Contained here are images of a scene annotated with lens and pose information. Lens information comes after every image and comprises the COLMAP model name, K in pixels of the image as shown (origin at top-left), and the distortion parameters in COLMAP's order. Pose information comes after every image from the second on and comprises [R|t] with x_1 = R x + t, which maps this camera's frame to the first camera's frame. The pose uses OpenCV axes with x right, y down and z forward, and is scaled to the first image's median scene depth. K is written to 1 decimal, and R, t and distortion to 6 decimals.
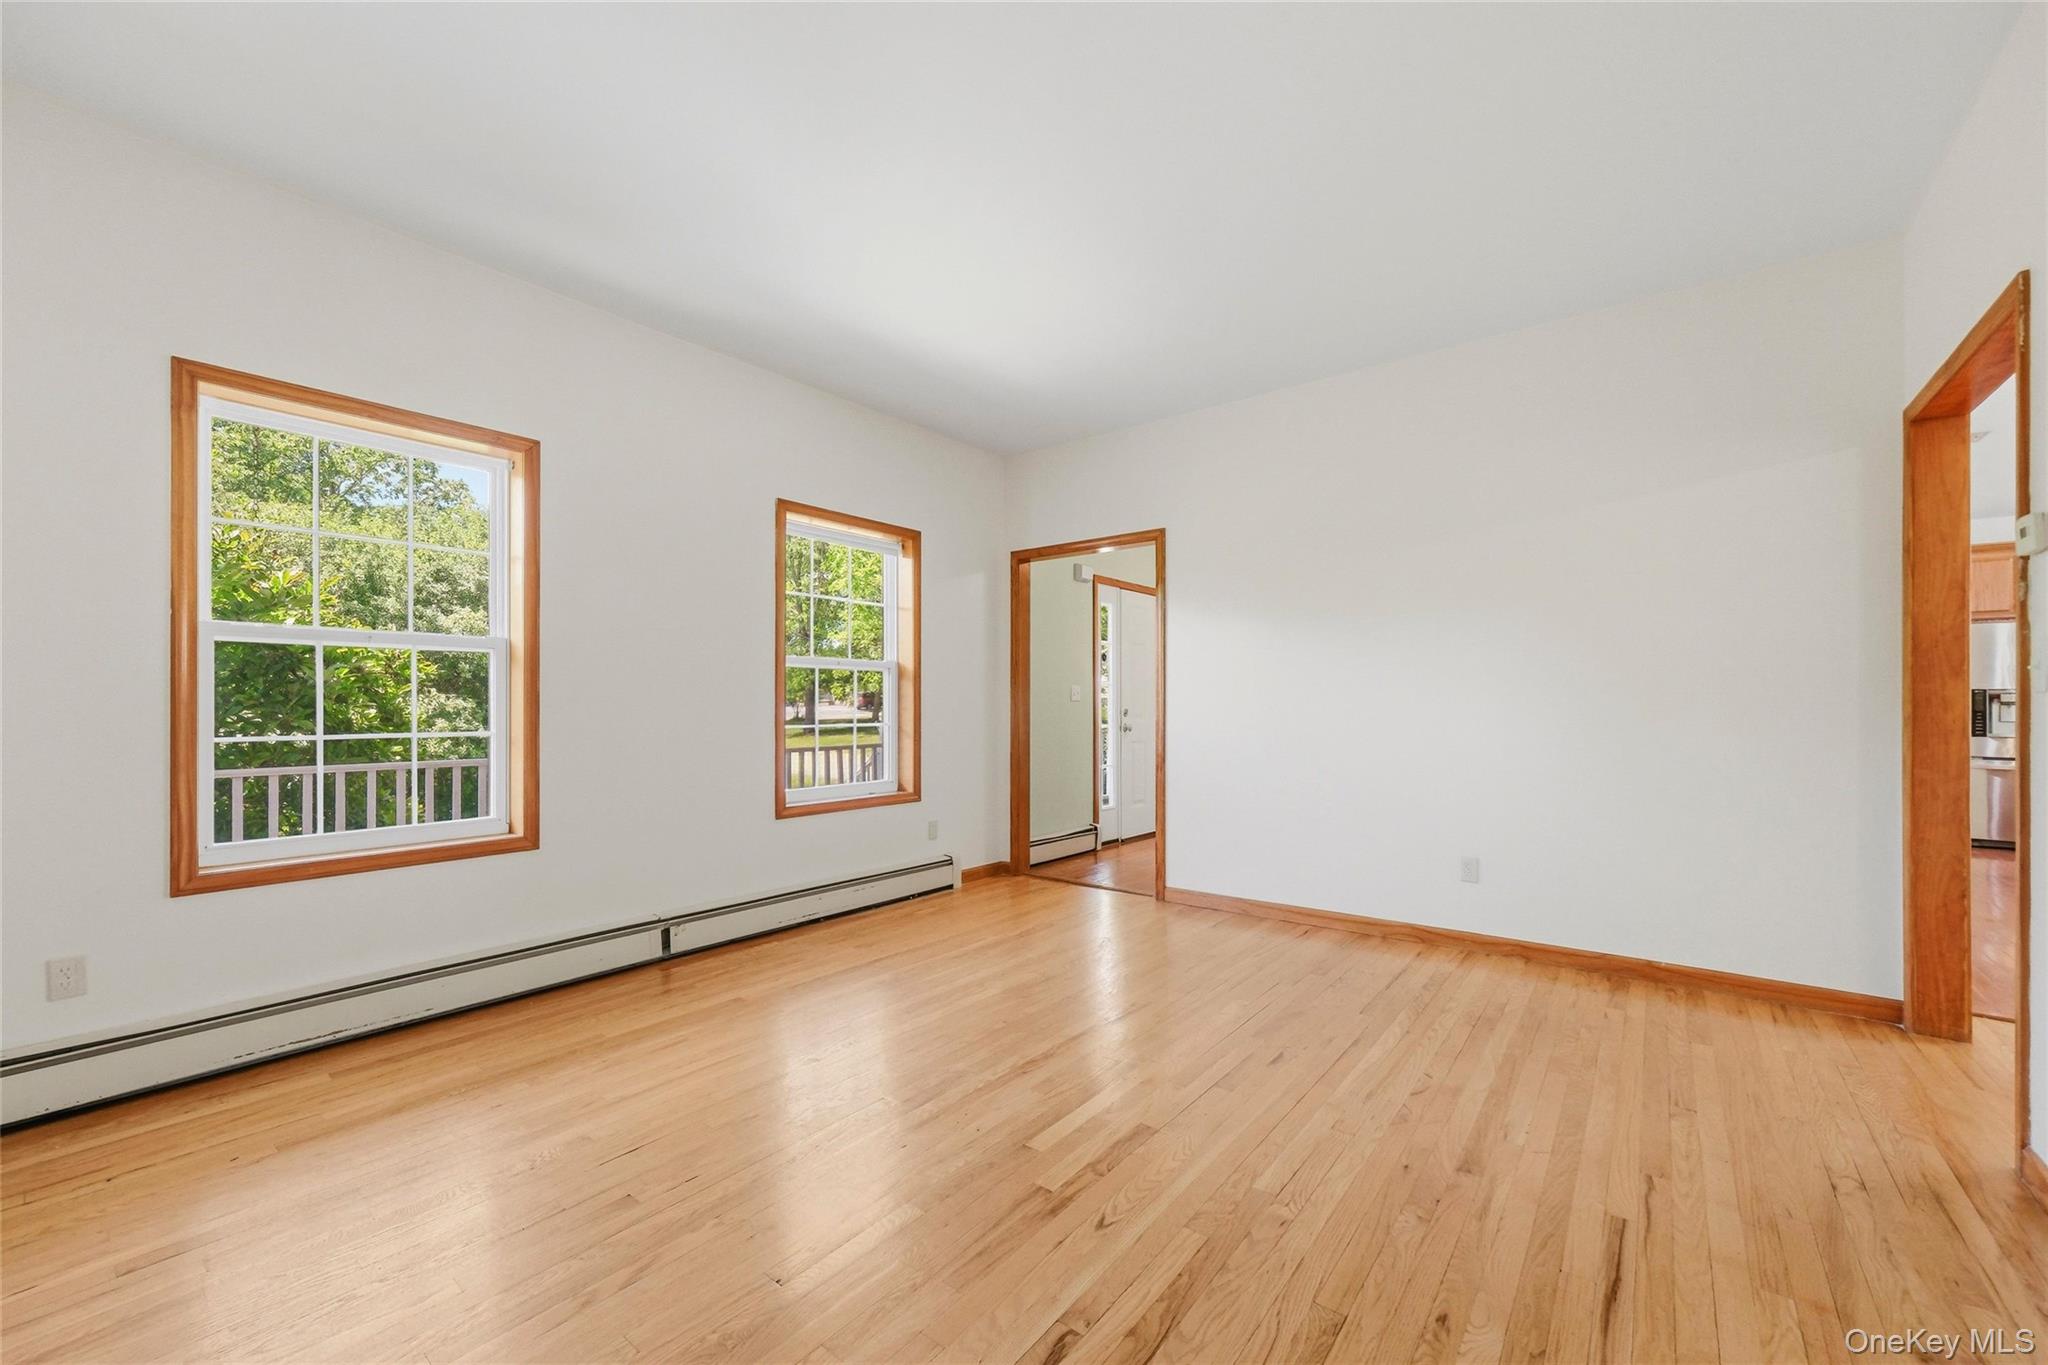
lens RADIAL K [[796.2, 0, 1016.9], [0, 796.2, 700.7], [0, 0, 1]] dist [0.000996, 0.000142]
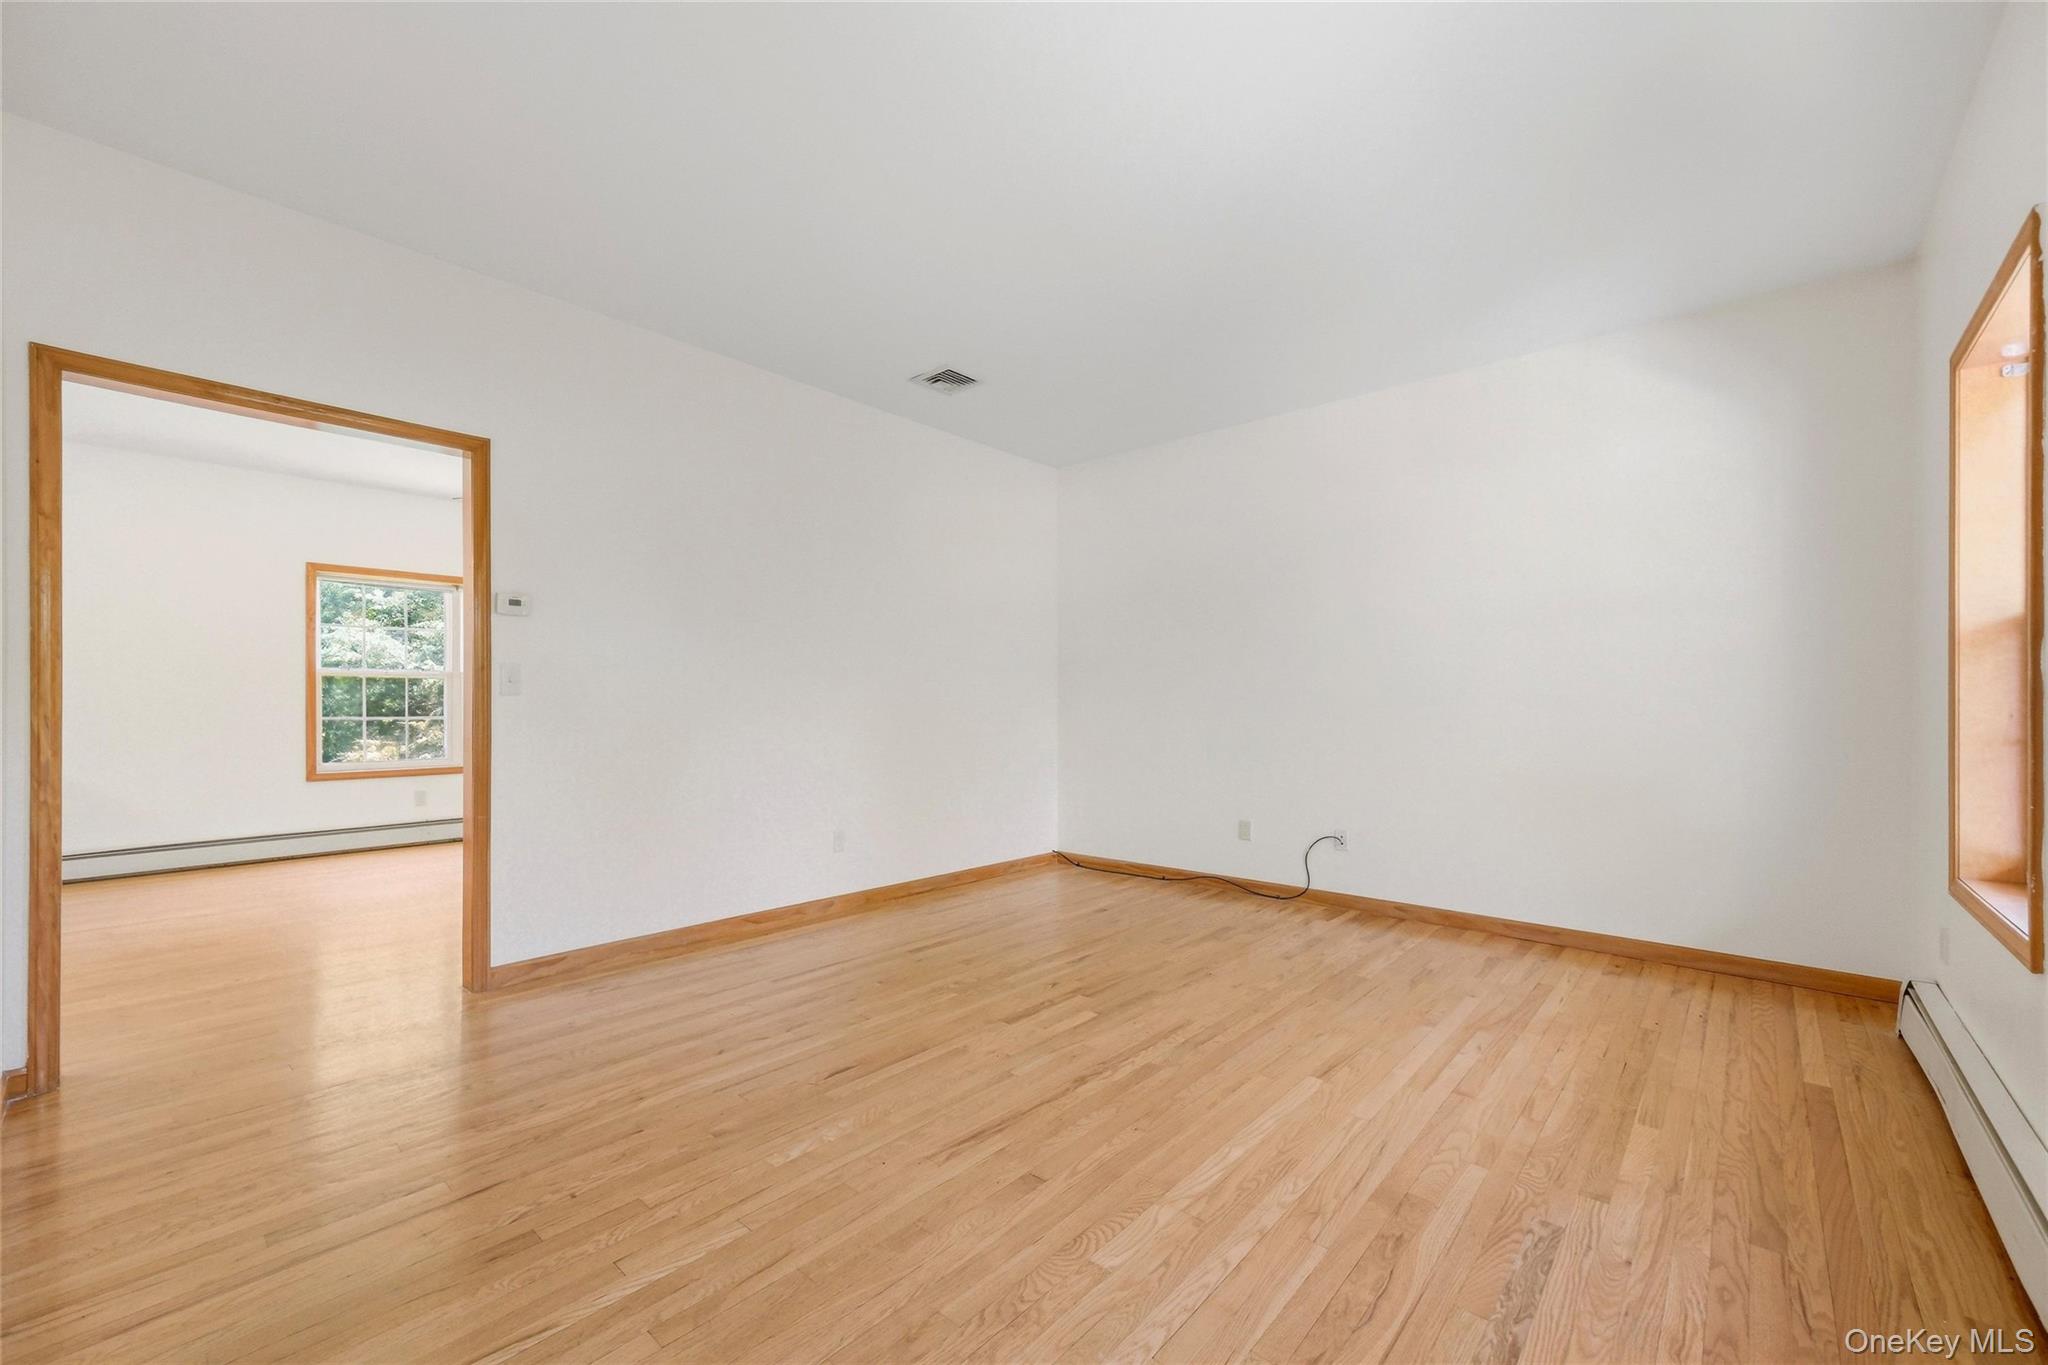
lens RADIAL K [[835.4, 0, 1025.8], [0, 835.4, 695.5], [0, 0, 1]] dist [0.000999, 0.000101]
pose [[-0.999031, -0.001156, 0.043998, 0.054878], [-0.001915, 0.999850, -0.017212, 0.013570], [-0.043972, -0.017279, -0.998883, 1.832219]]
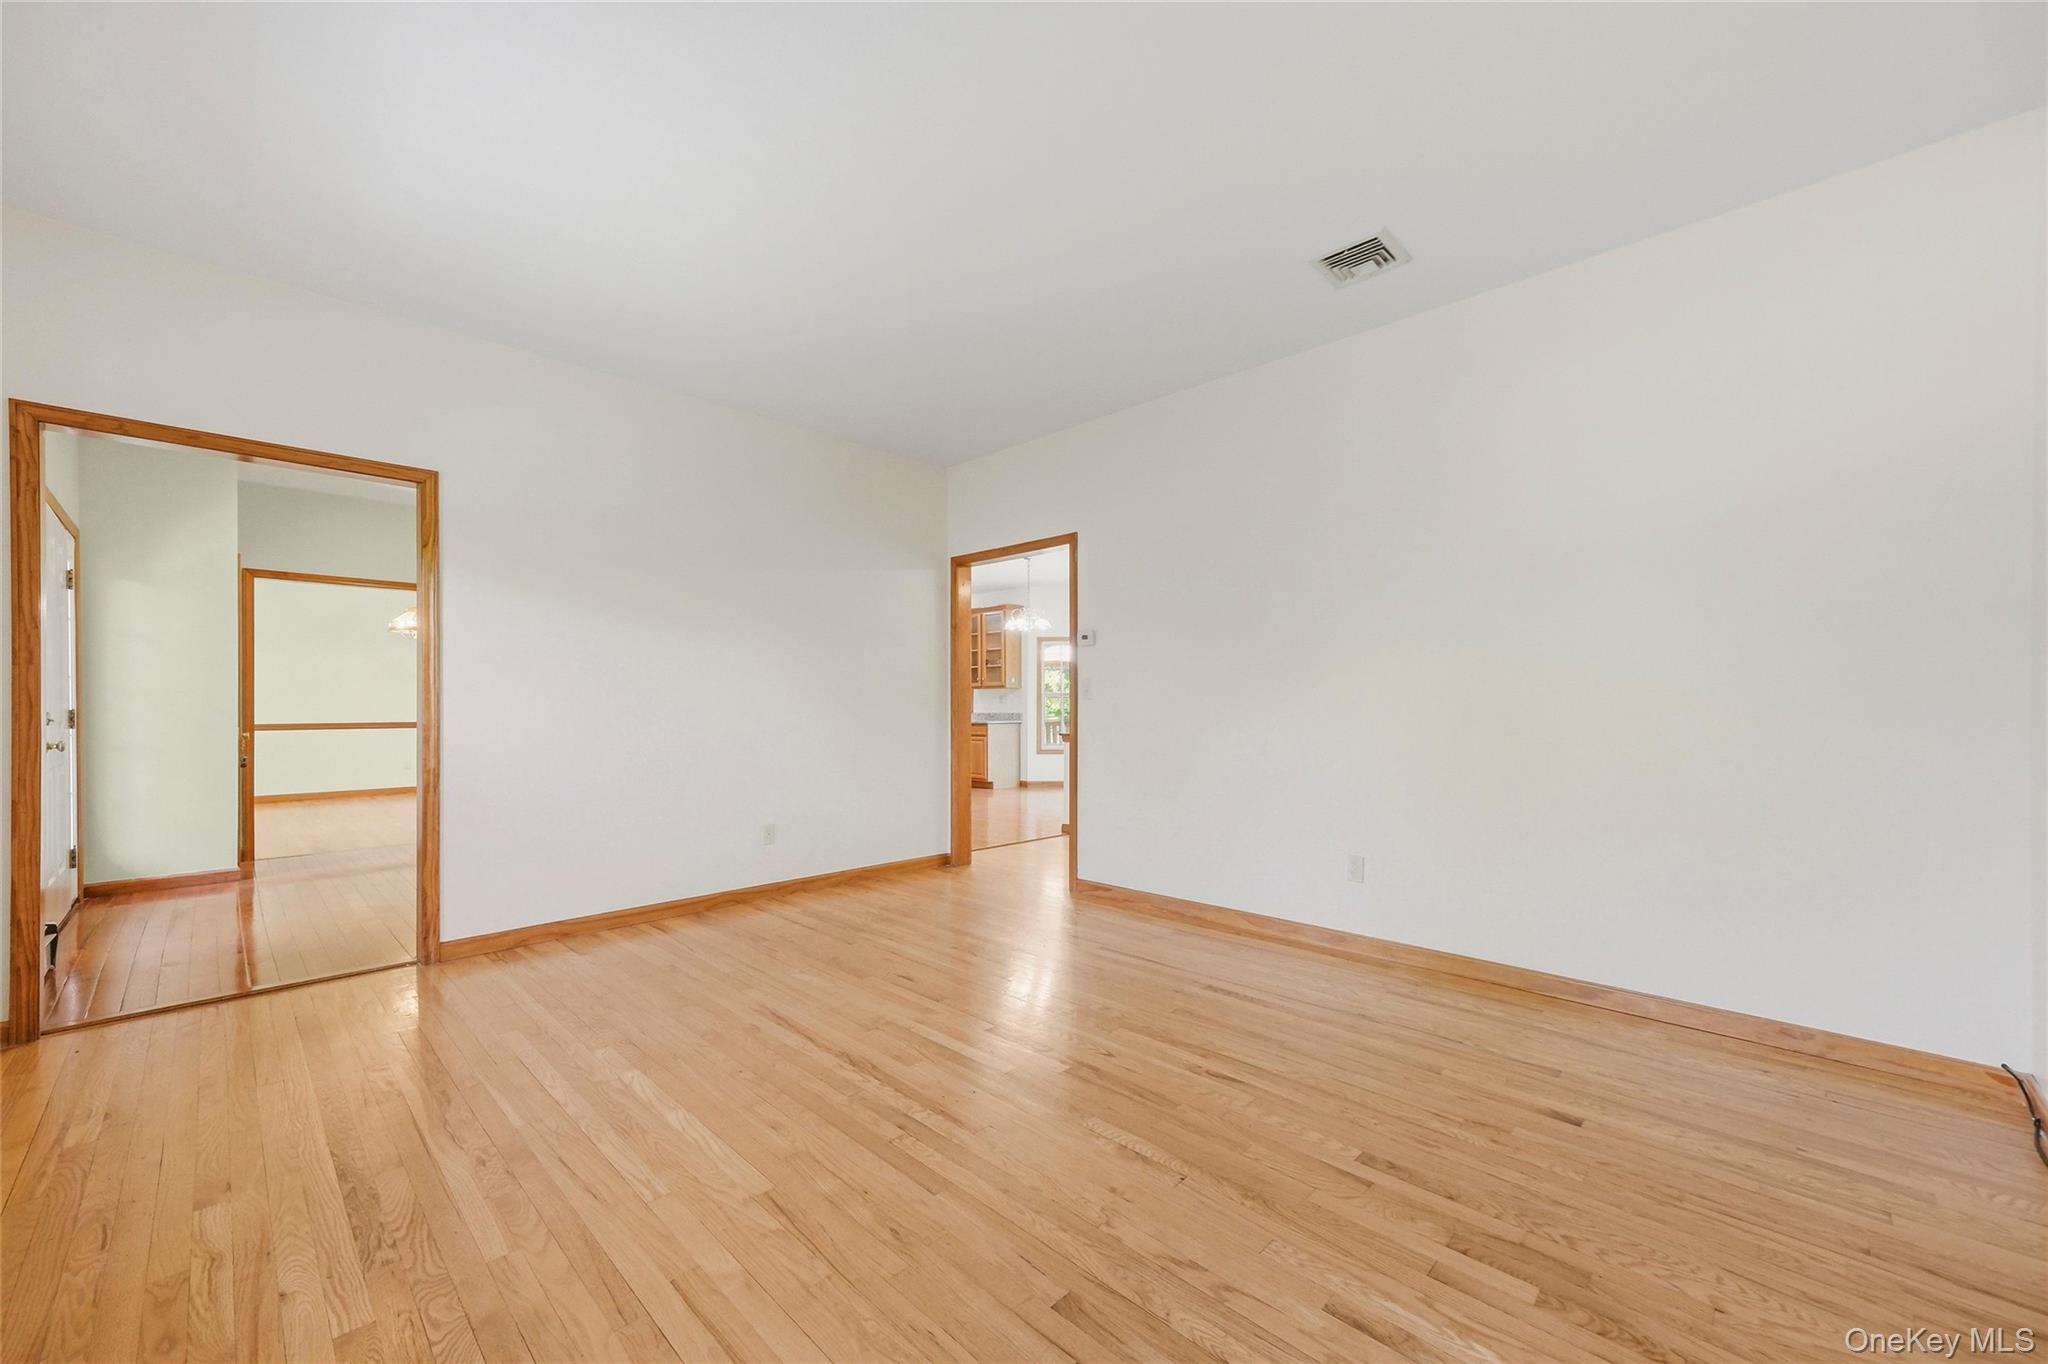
lens RADIAL K [[796.2, 0, 1016.9], [0, 796.2, 700.2], [0, 0, 1]] dist [0.000996, 0.000142]
pose [[0.106060, 0.008167, 0.994326, -0.857848], [-0.007679, 0.999943, -0.007394, 0.008992], [-0.994330, -0.006852, 0.106117, 0.632231]]
